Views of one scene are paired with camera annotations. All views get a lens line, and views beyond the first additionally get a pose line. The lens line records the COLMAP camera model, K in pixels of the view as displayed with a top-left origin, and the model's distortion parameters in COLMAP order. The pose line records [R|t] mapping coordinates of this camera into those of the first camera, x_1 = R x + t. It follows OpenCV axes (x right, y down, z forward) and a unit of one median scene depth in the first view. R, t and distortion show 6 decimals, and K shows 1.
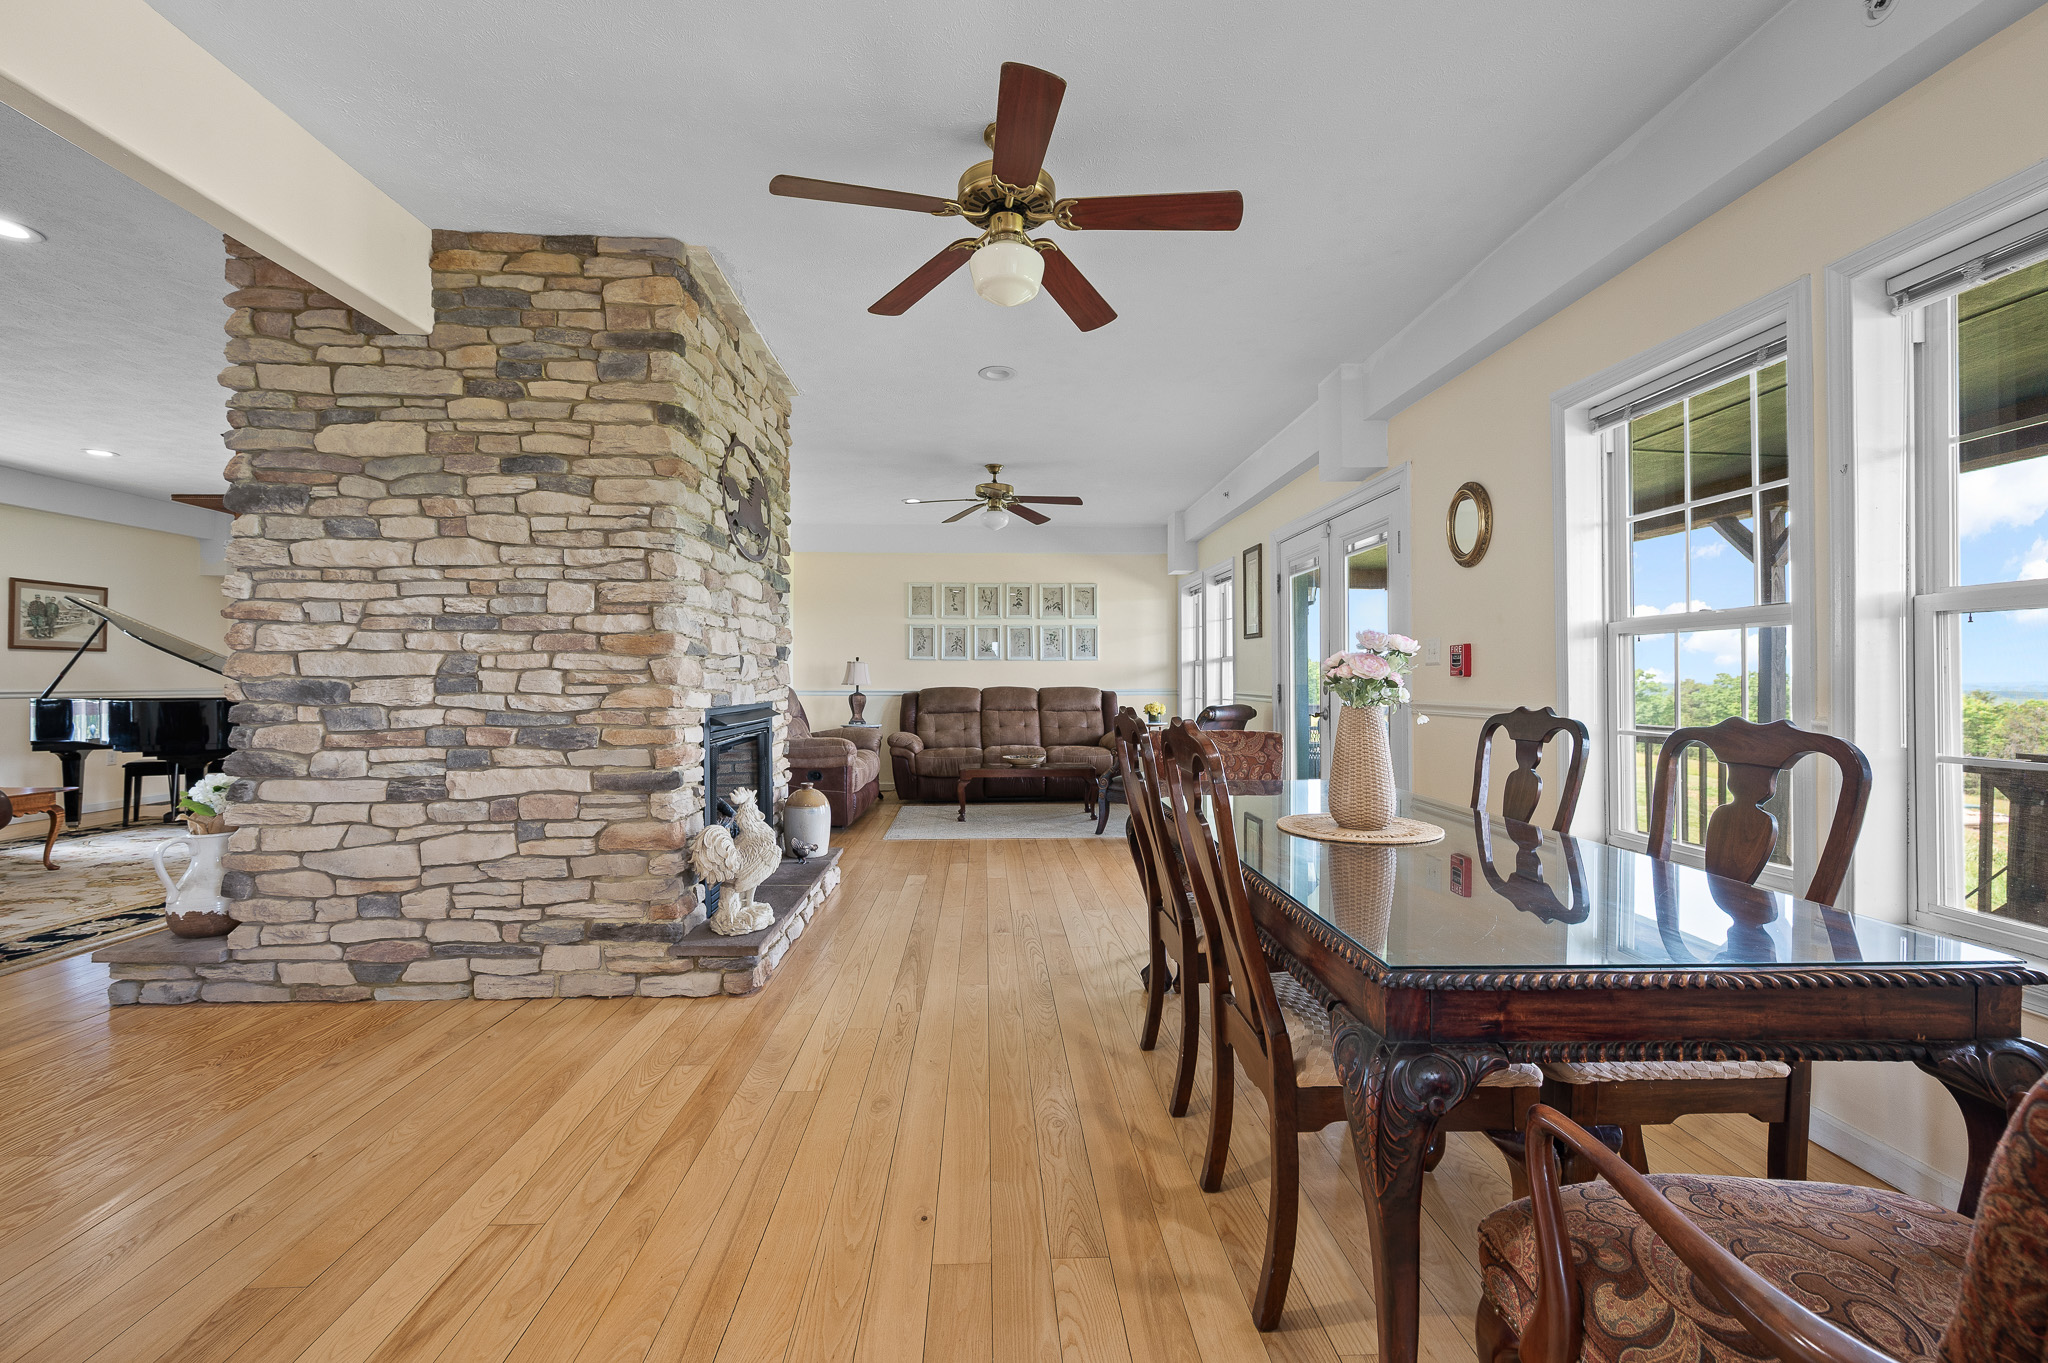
lens RADIAL K [[813.3, 0, 1027.6], [0, 813.3, 679.3], [0, 0, 1]] dist [-0.000599, -0.000073]
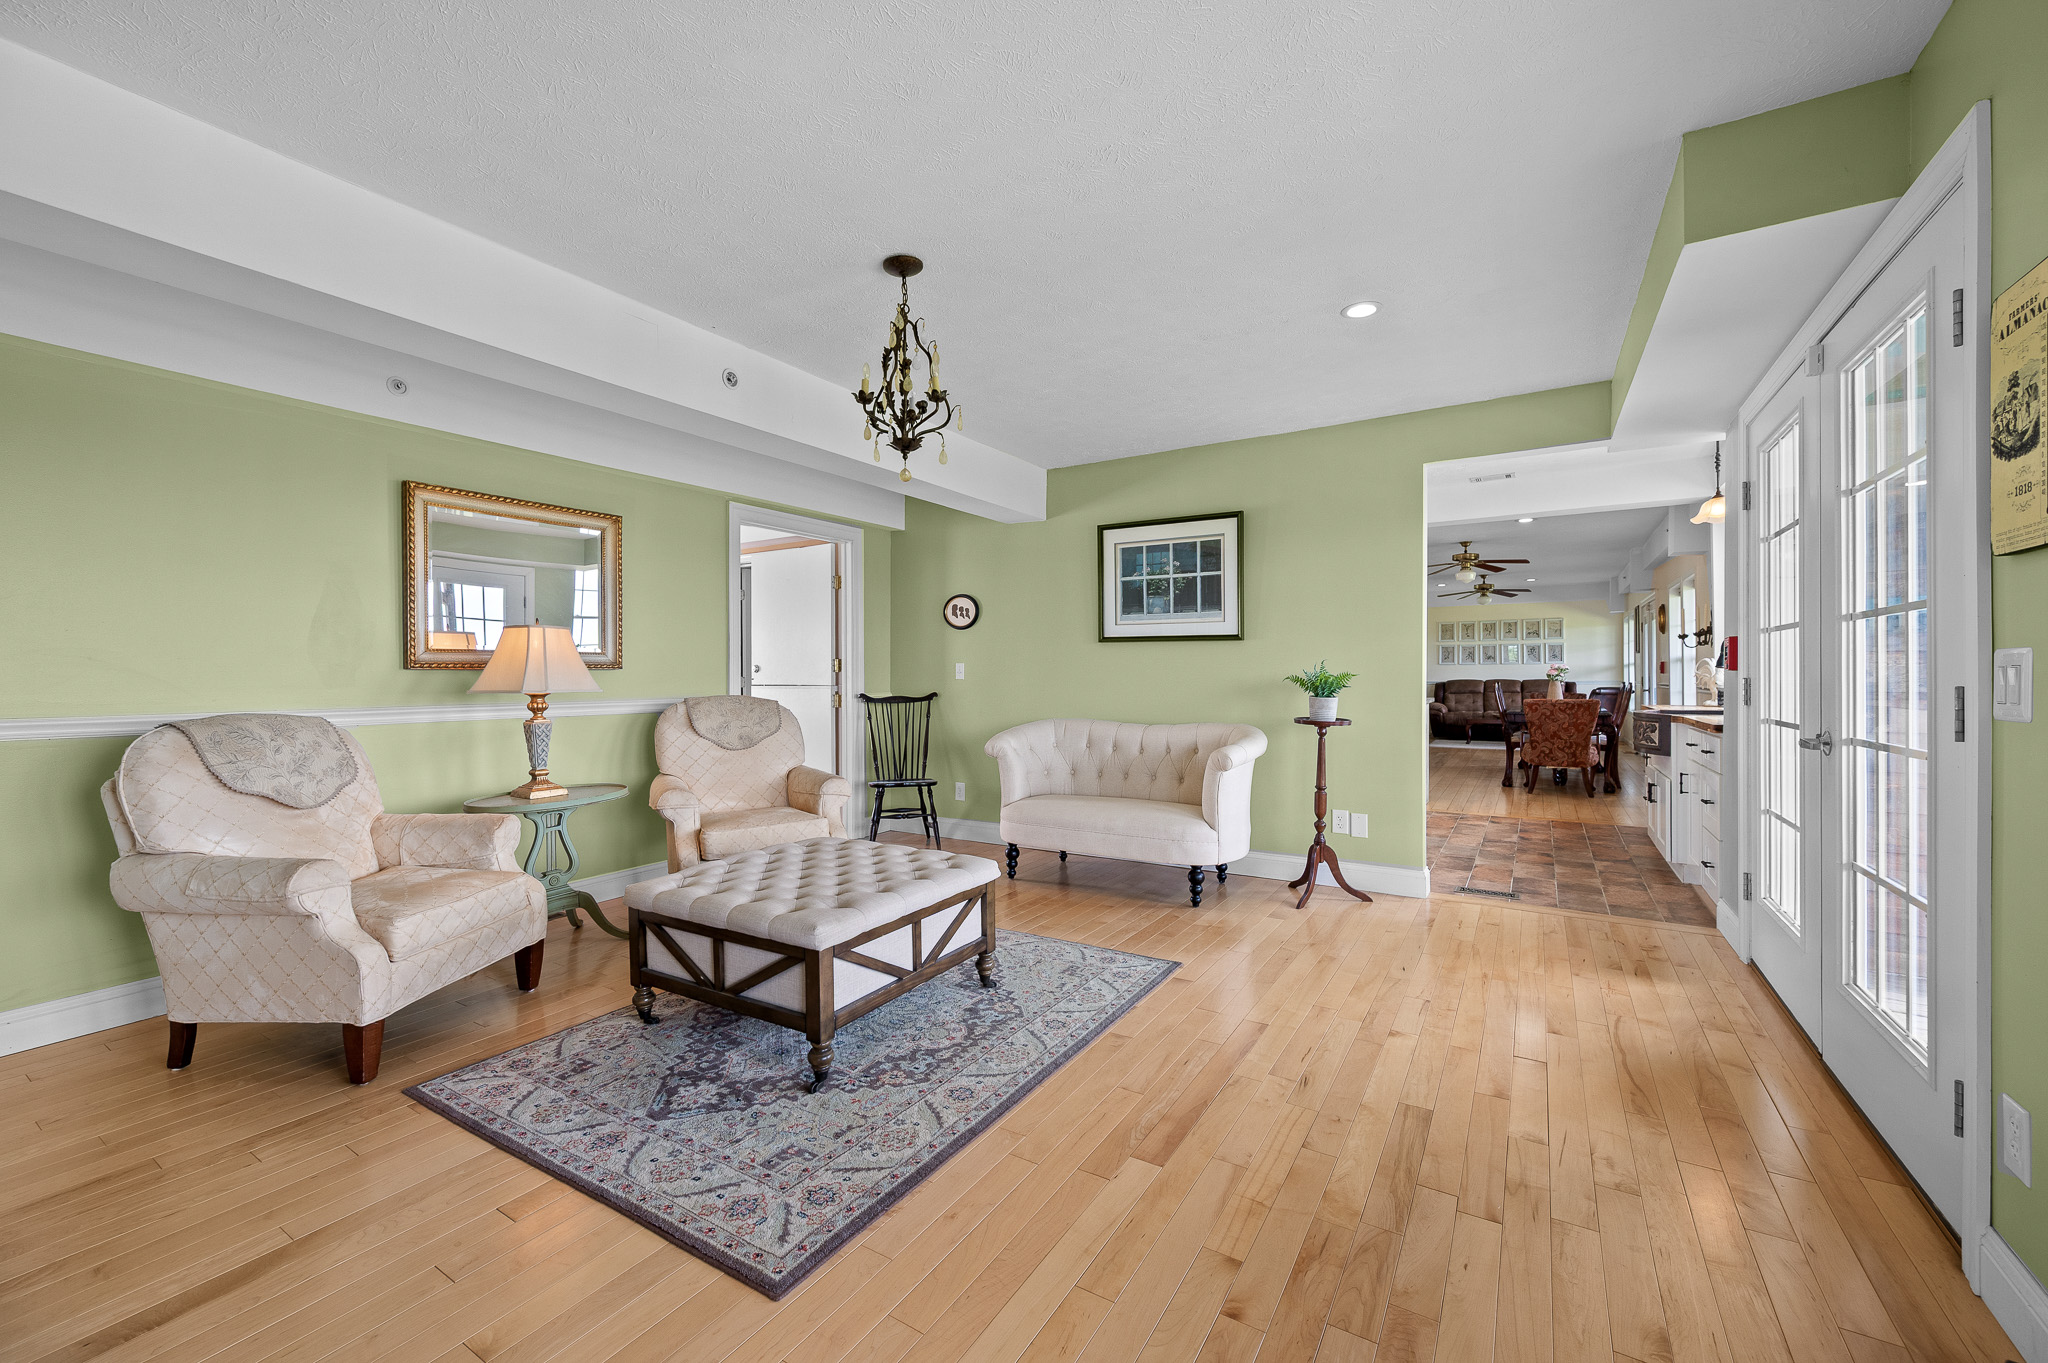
lens RADIAL K [[813.3, 0, 1027.6], [0, 813.3, 679.3], [0, 0, 1]] dist [-0.000599, -0.000073]
pose [[0.819391, 0.000718, -0.573235, 0.143492], [0.000432, 0.999998, 0.001870, 0.005497], [0.573236, -0.001780, 0.819389, -1.026464]]
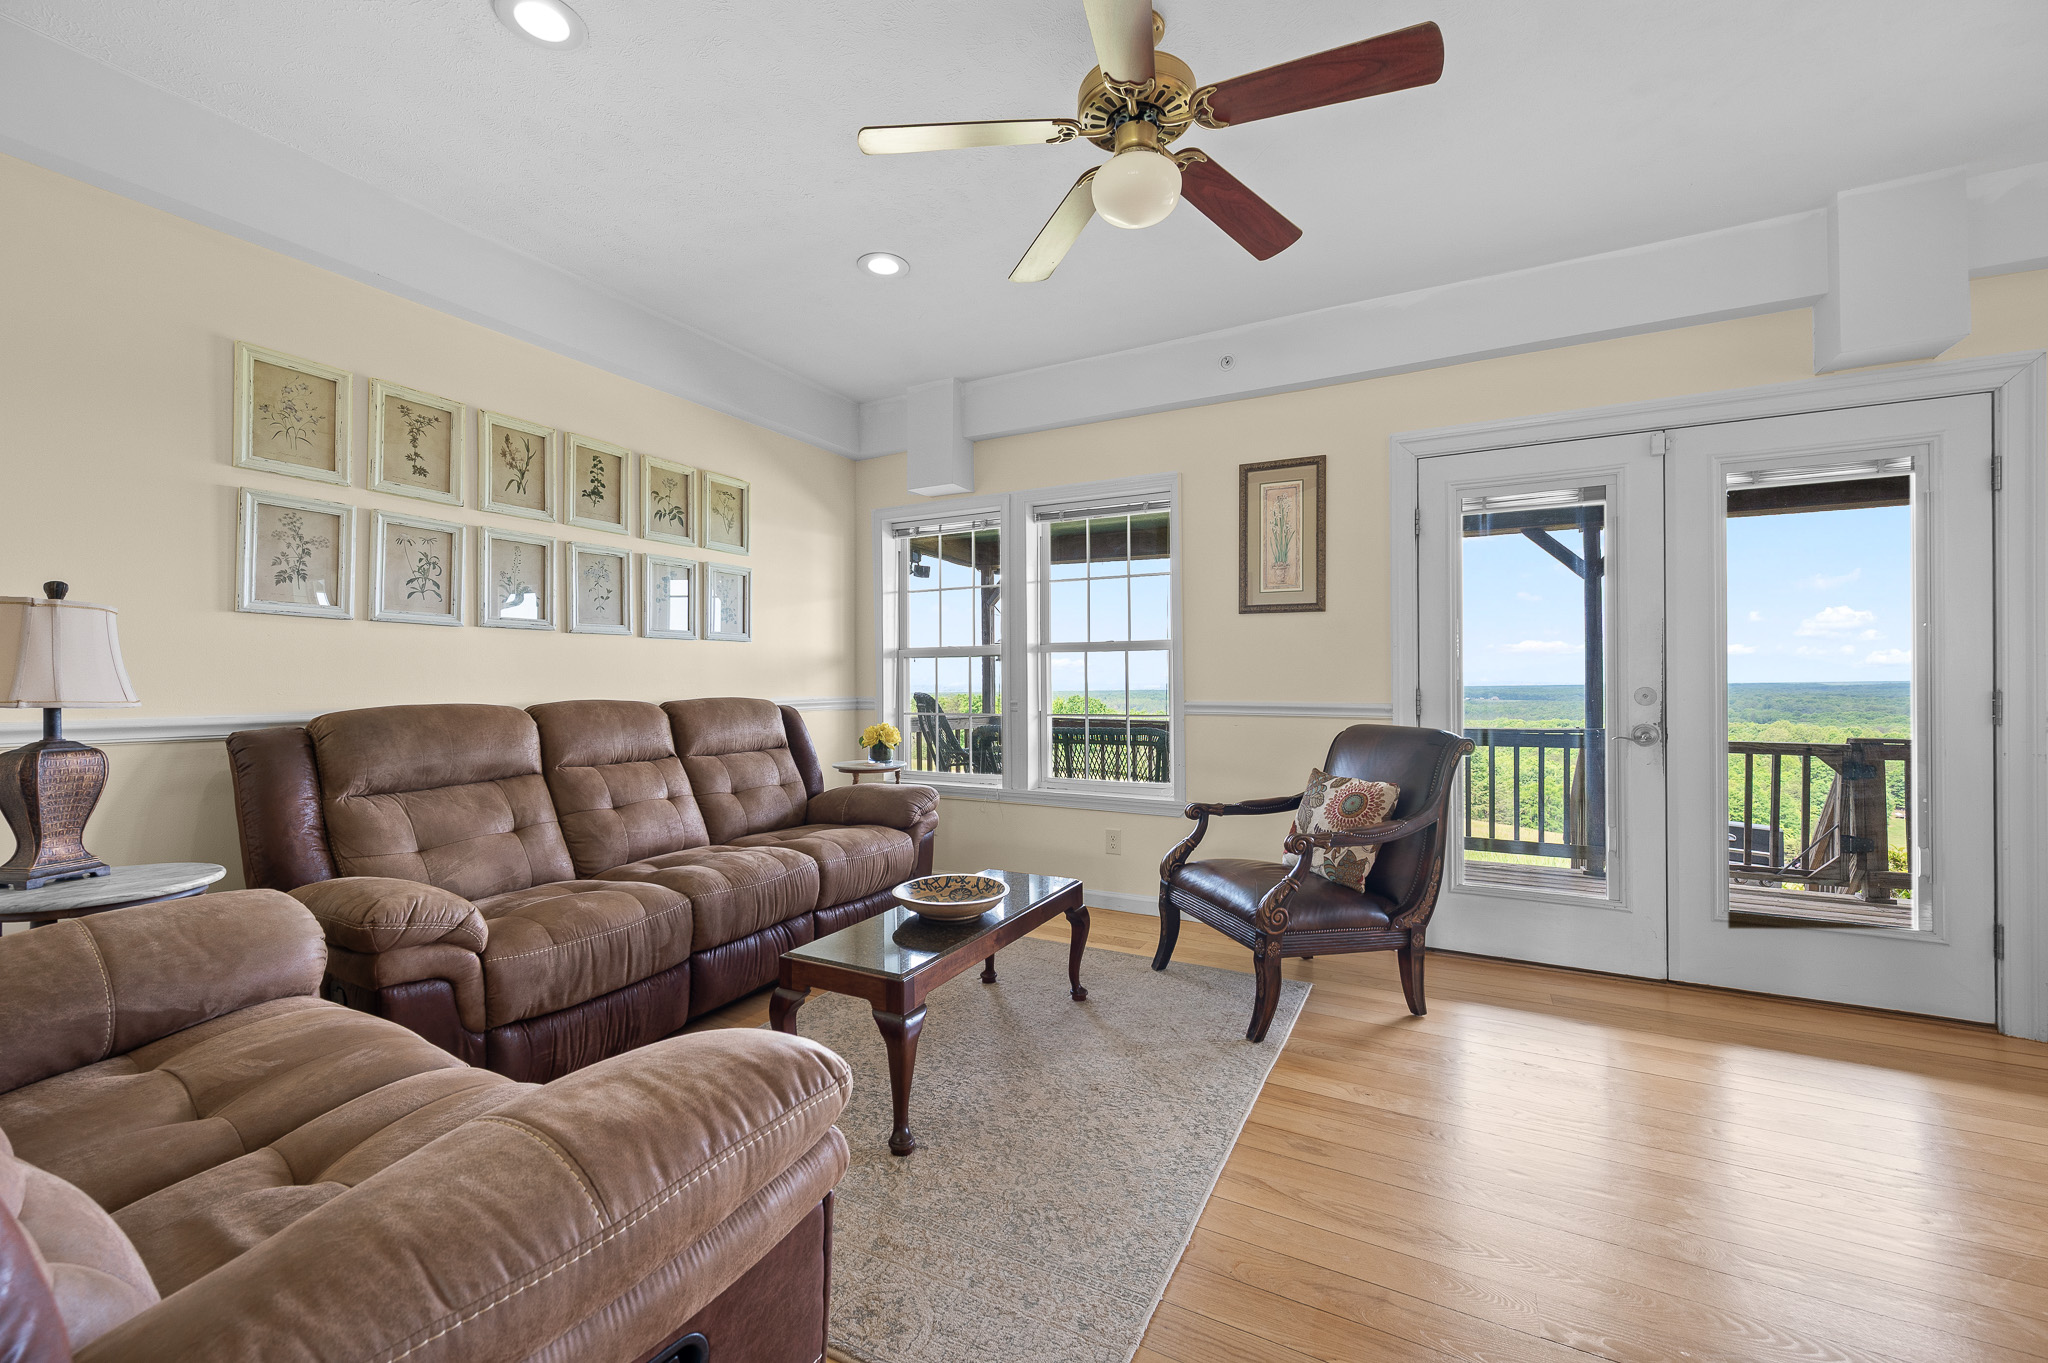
lens RADIAL K [[813.3, 0, 1027.6], [0, 813.3, 679.3], [0, 0, 1]] dist [-0.000599, -0.000073]
pose [[0.517947, 0.001027, 0.855412, -0.247095], [0.001362, 0.999997, -0.002025, 0.000532], [-0.855411, 0.002214, 0.517944, 0.617101]]
